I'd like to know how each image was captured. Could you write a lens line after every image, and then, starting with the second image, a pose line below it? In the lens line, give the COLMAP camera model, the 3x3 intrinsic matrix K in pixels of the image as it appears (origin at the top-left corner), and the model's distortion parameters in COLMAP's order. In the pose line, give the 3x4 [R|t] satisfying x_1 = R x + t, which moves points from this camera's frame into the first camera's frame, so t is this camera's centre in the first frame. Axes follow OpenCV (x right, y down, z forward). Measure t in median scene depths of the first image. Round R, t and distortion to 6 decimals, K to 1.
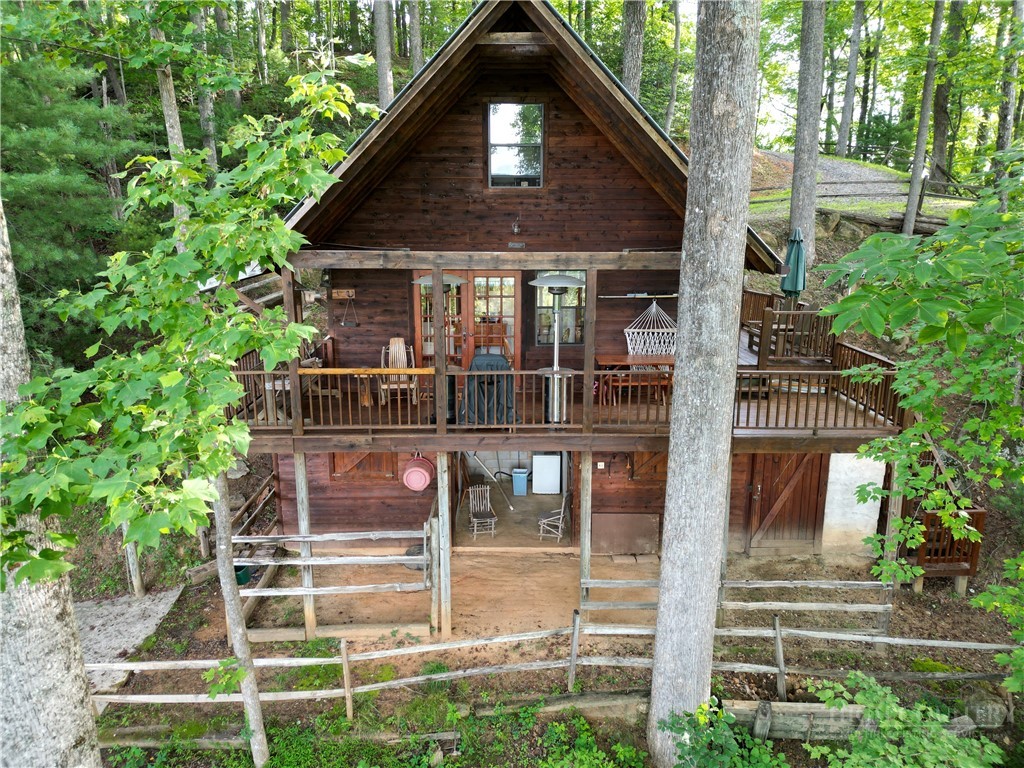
lens RADIAL K [[714.8, 0, 511.6], [0, 714.8, 383.6], [0, 0, 1]] dist [0.022933, -0.006725]
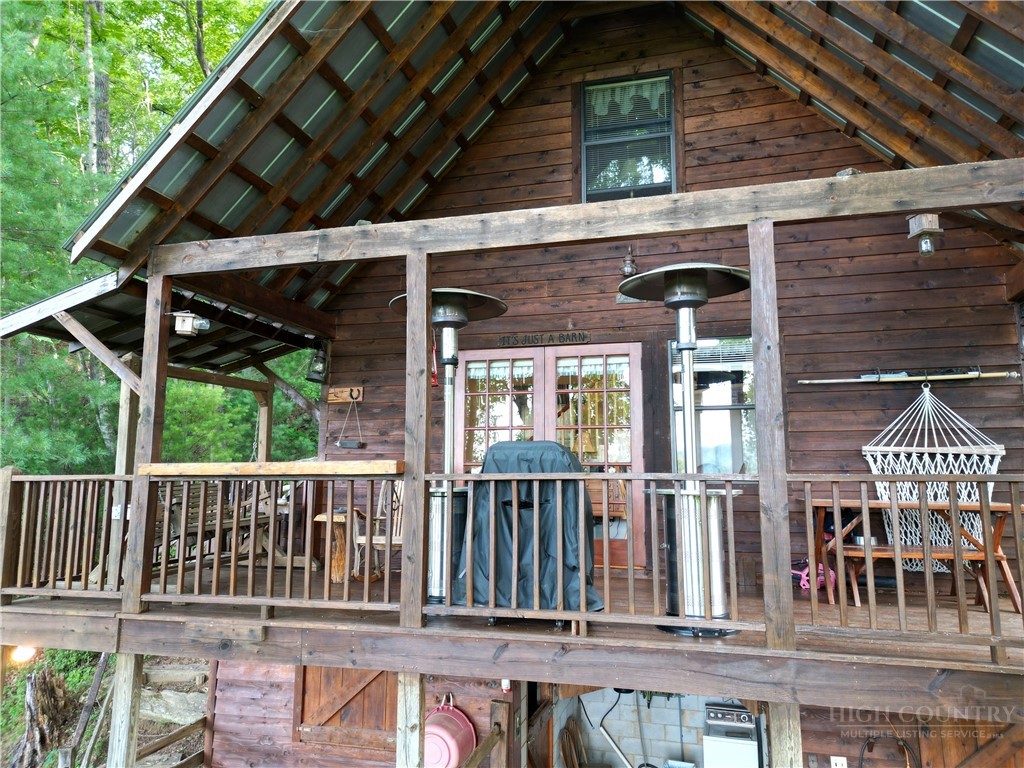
lens RADIAL K [[714.8, 0, 511.8], [0, 714.8, 381.7], [0, 0, 1]] dist [0.022933, -0.006725]
pose [[0.958866, -0.039823, -0.281053, 0.082931], [-0.064204, 0.934026, -0.351388, 0.079897], [0.276504, 0.354978, 0.893049, 0.586972]]
